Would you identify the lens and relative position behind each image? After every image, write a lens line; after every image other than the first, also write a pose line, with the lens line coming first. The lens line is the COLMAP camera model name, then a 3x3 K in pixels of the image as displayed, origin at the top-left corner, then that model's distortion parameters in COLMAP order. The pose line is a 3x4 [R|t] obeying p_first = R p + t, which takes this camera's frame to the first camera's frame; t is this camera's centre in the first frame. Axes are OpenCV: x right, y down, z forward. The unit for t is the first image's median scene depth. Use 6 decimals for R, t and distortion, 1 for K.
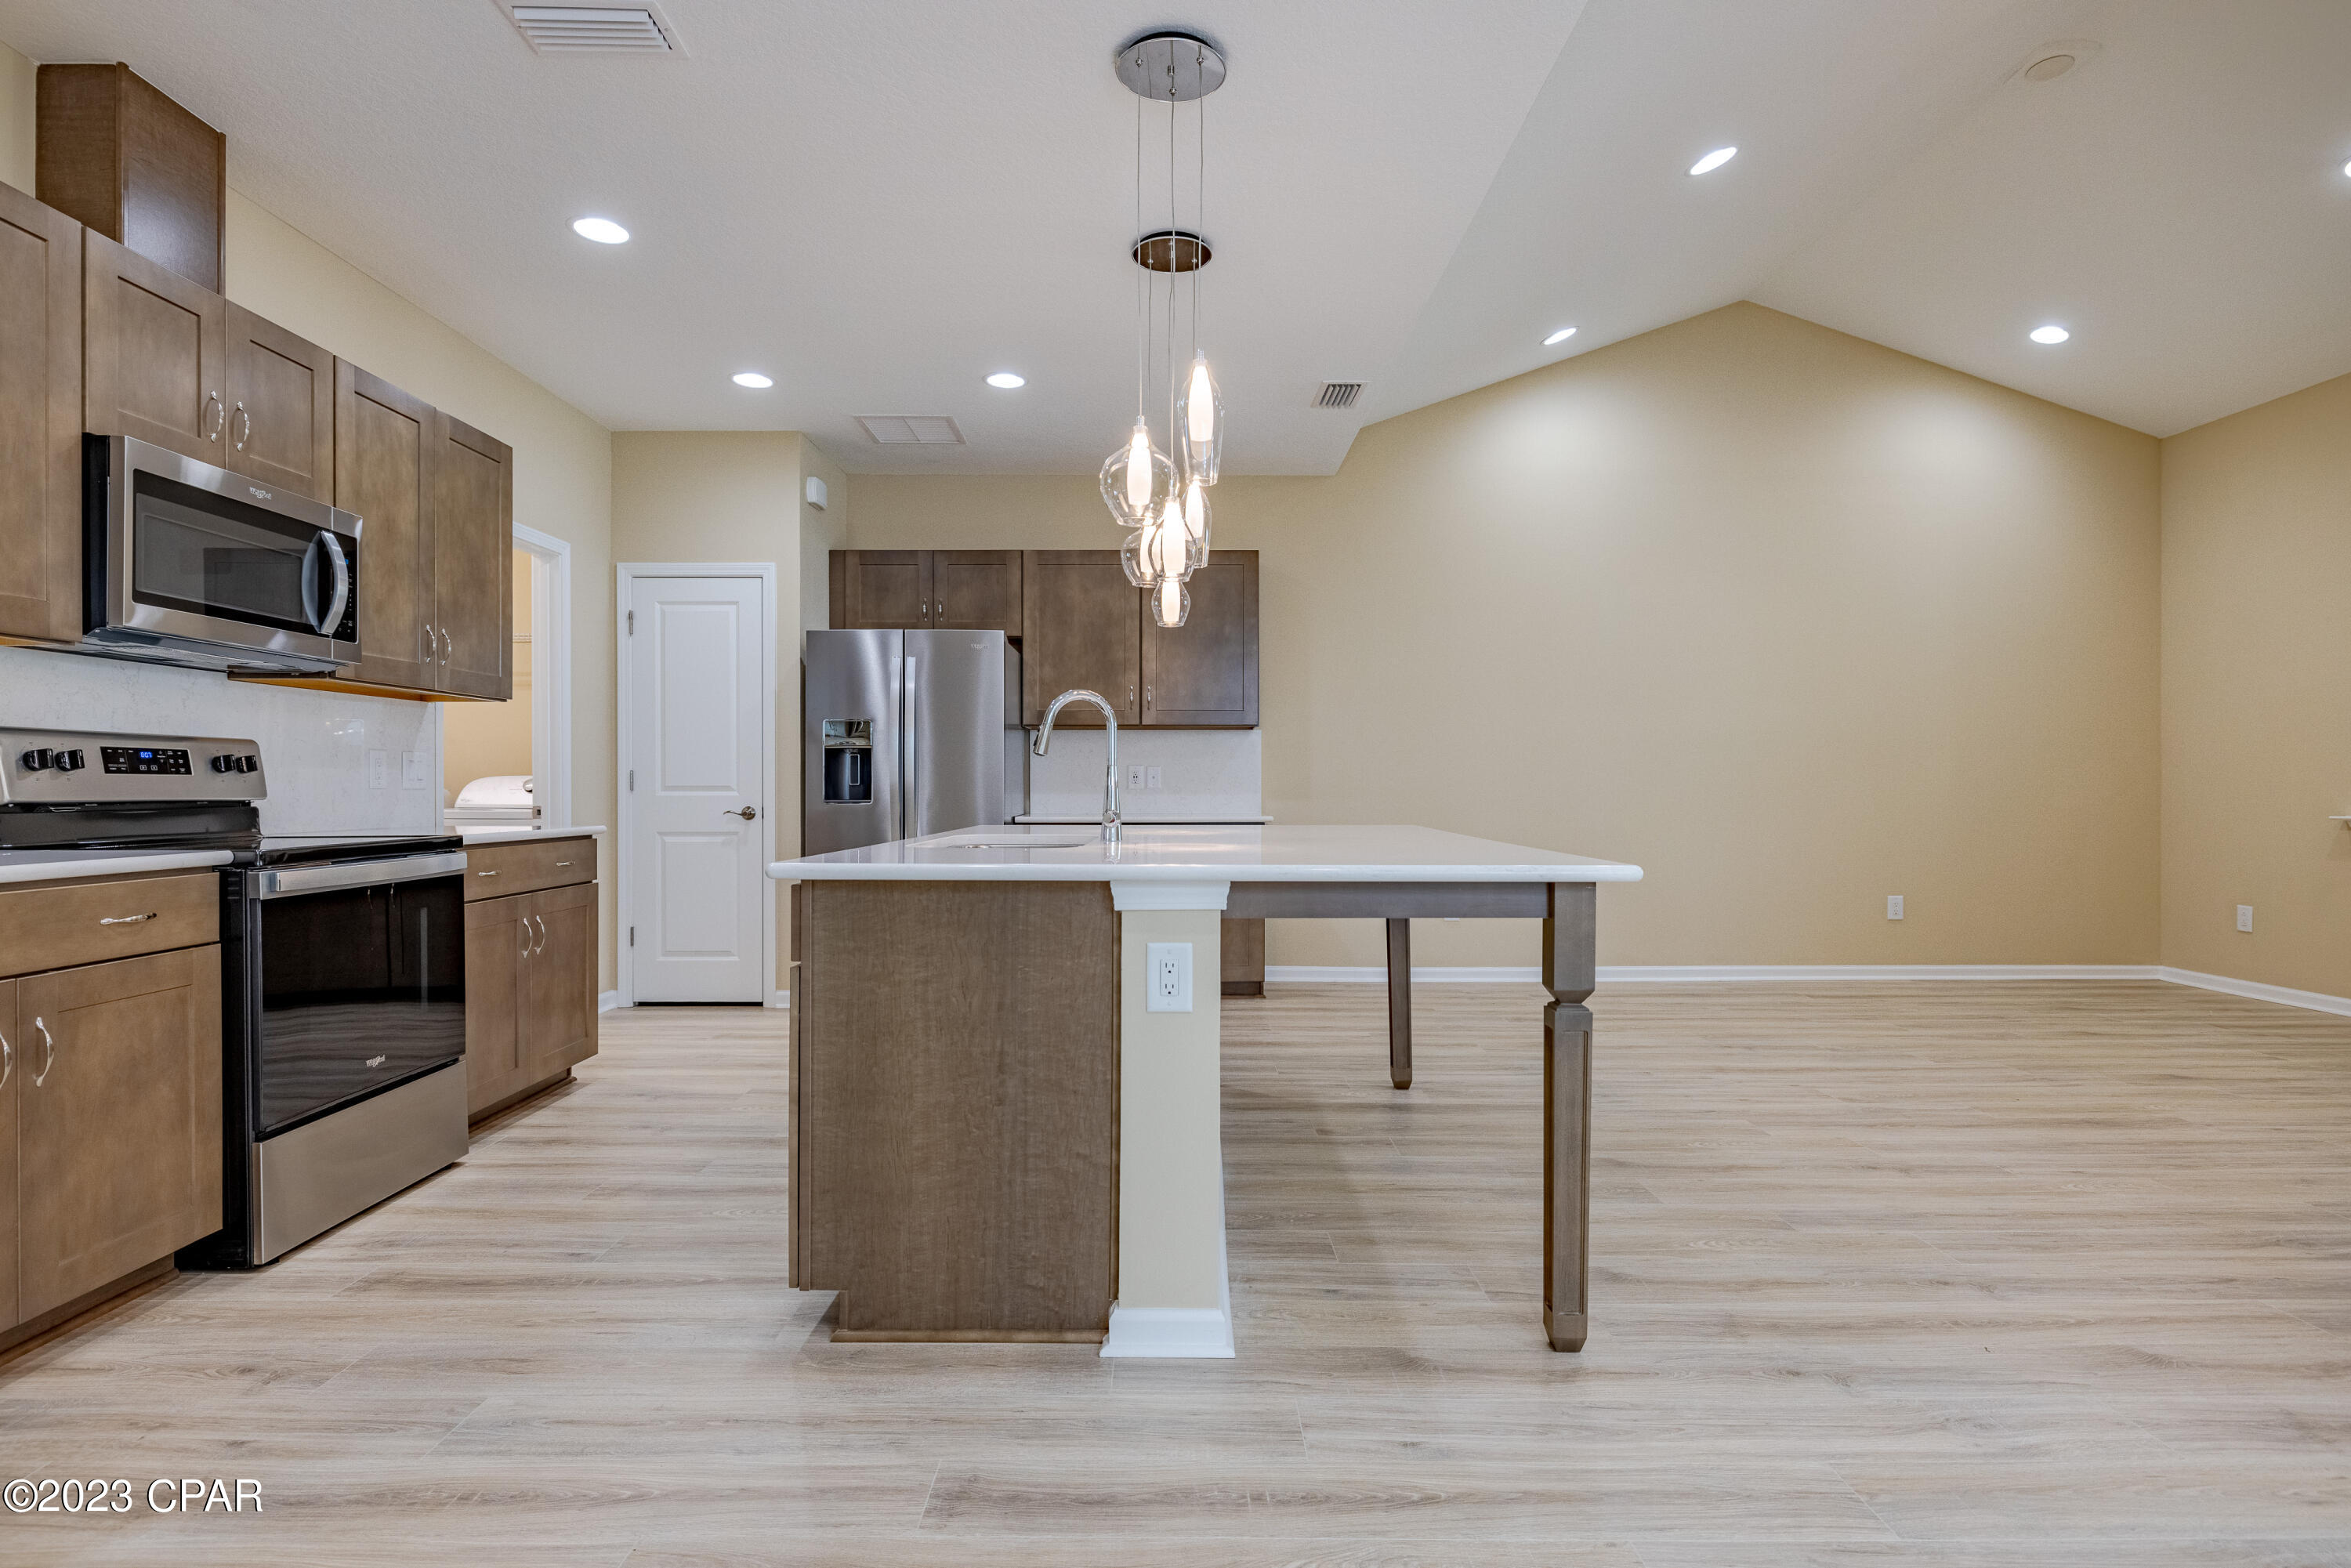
lens RADIAL K [[1202.6, 0, 1163.8], [0, 1202.6, 781.7], [0, 0, 1]] dist [-0.003325, -0.000429]
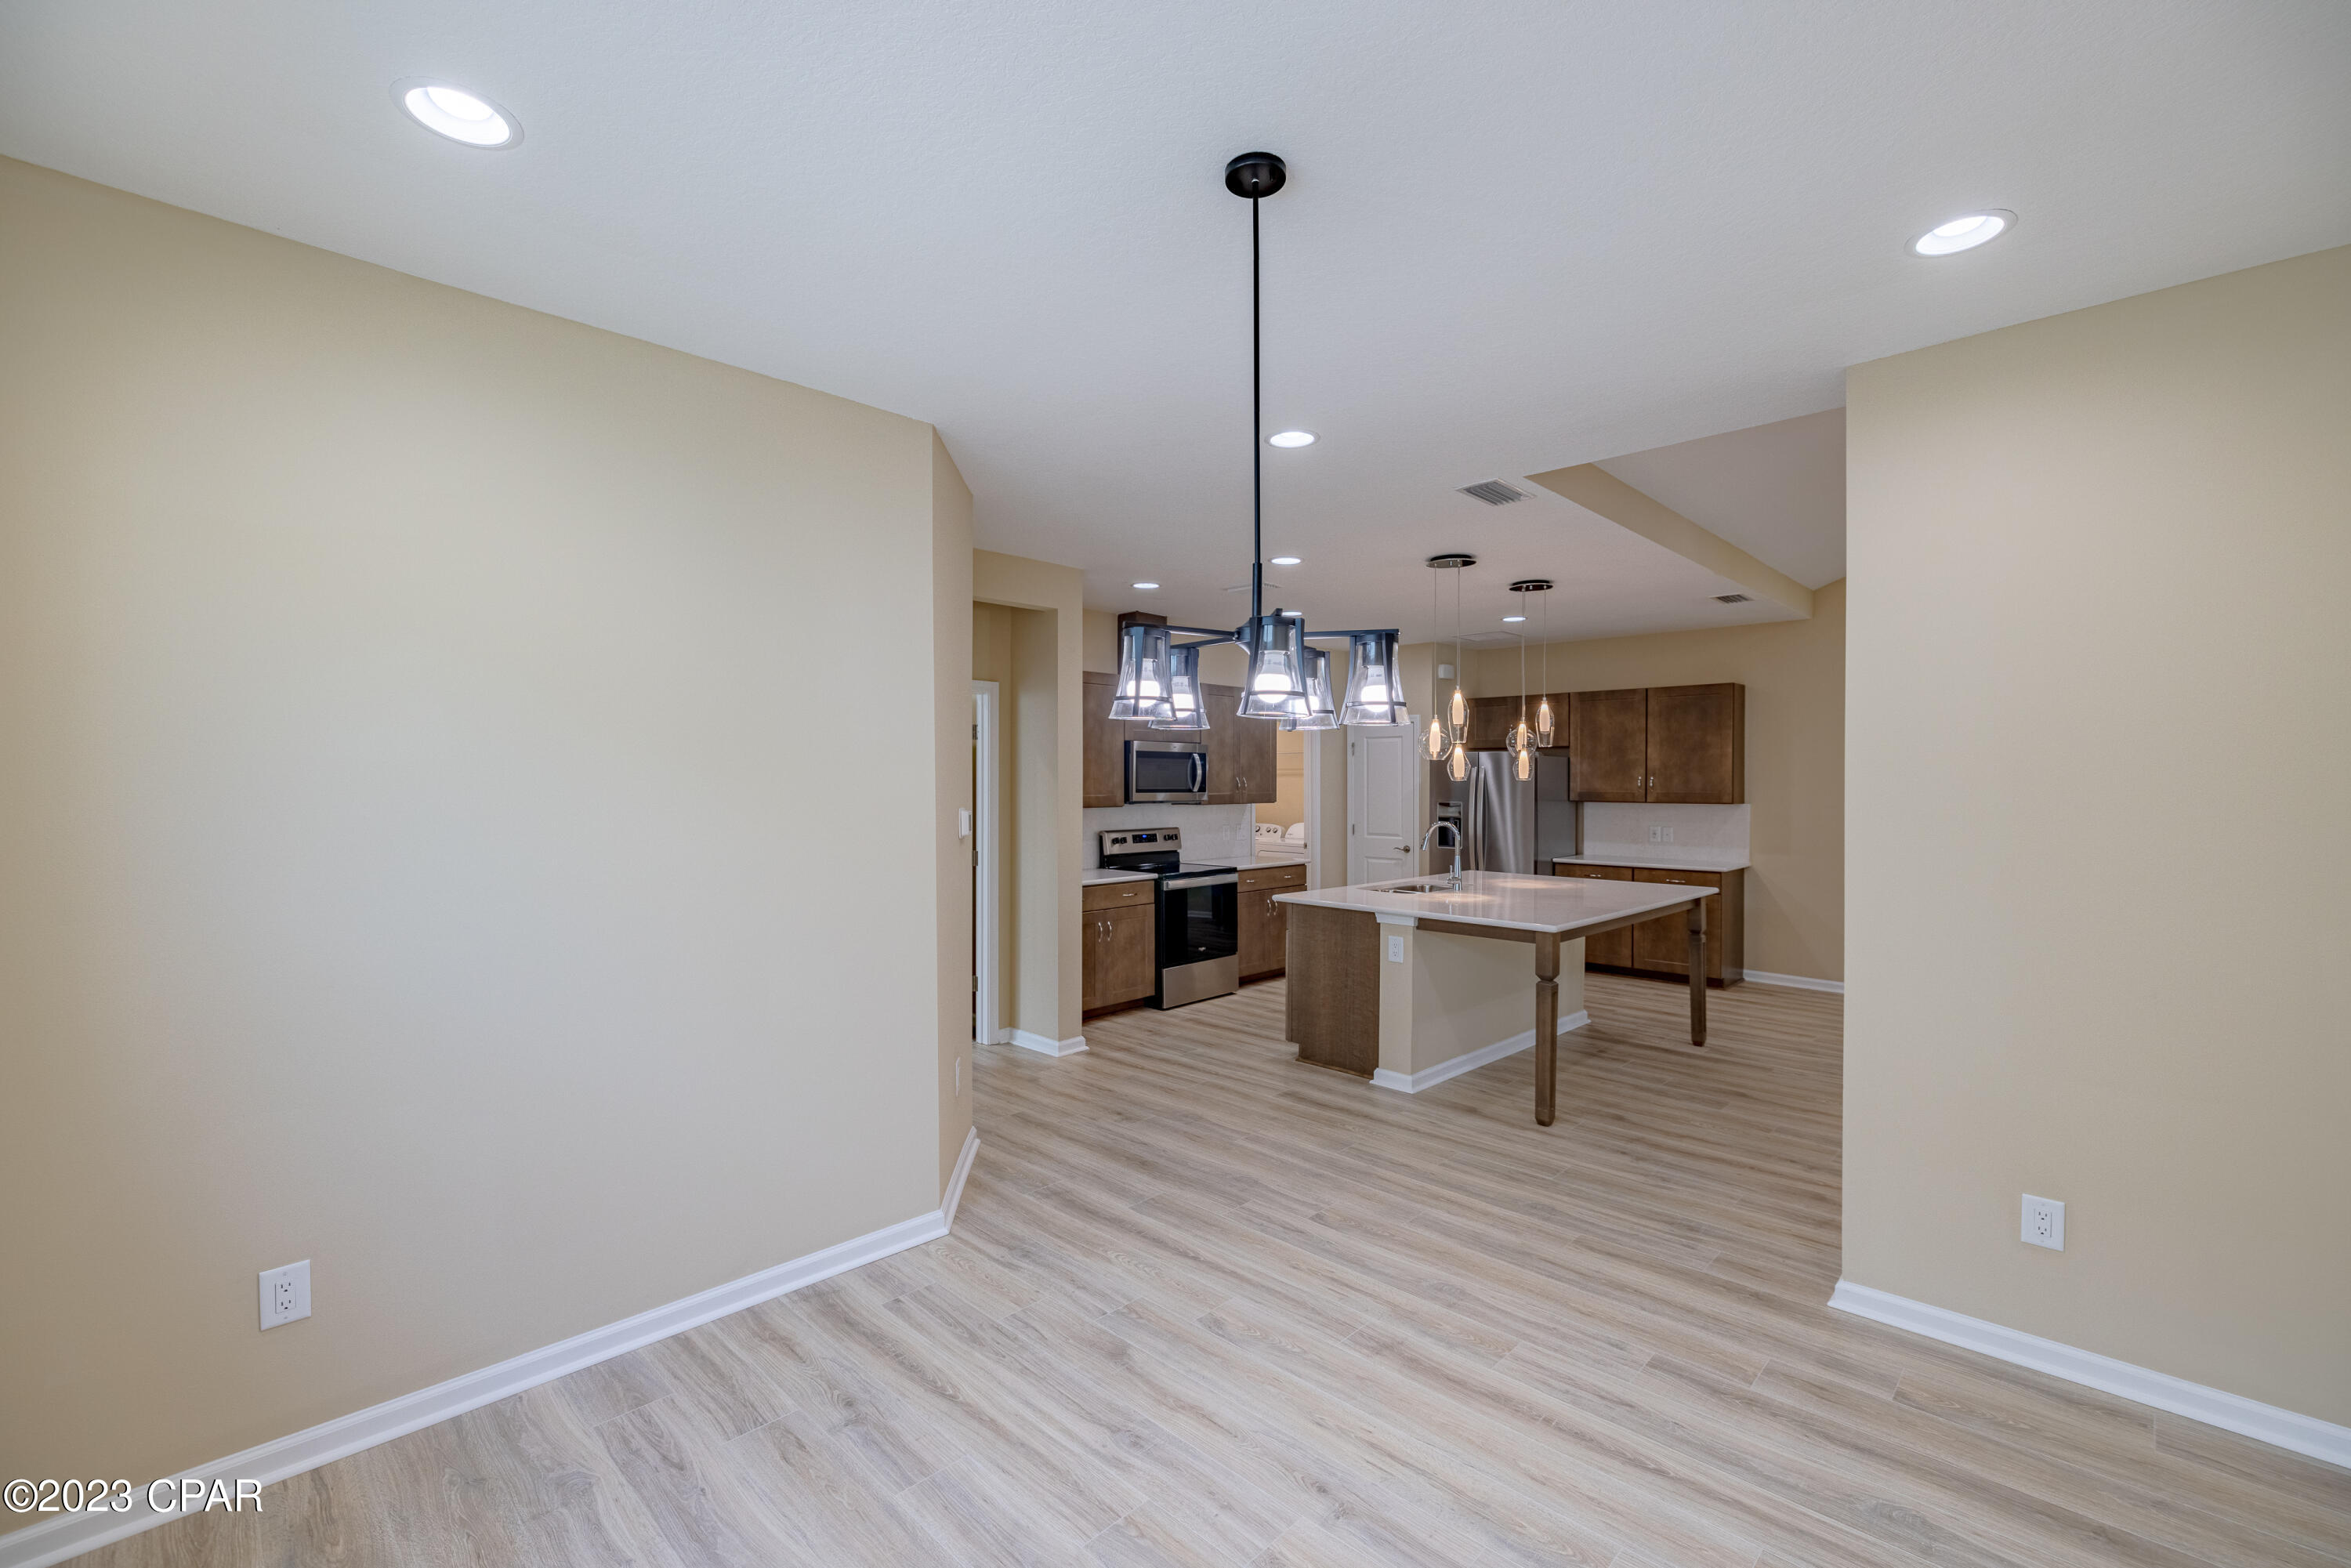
lens RADIAL K [[985.5, 0, 1163.9], [0, 985.5, 776.5], [0, 0, 1]] dist [0.000597, -0.000122]
pose [[0.718091, 0.000567, -0.695949, 0.915785], [0.000080, 1.000000, 0.000897, -0.178669], [0.695949, -0.000700, 0.718091, -0.744753]]
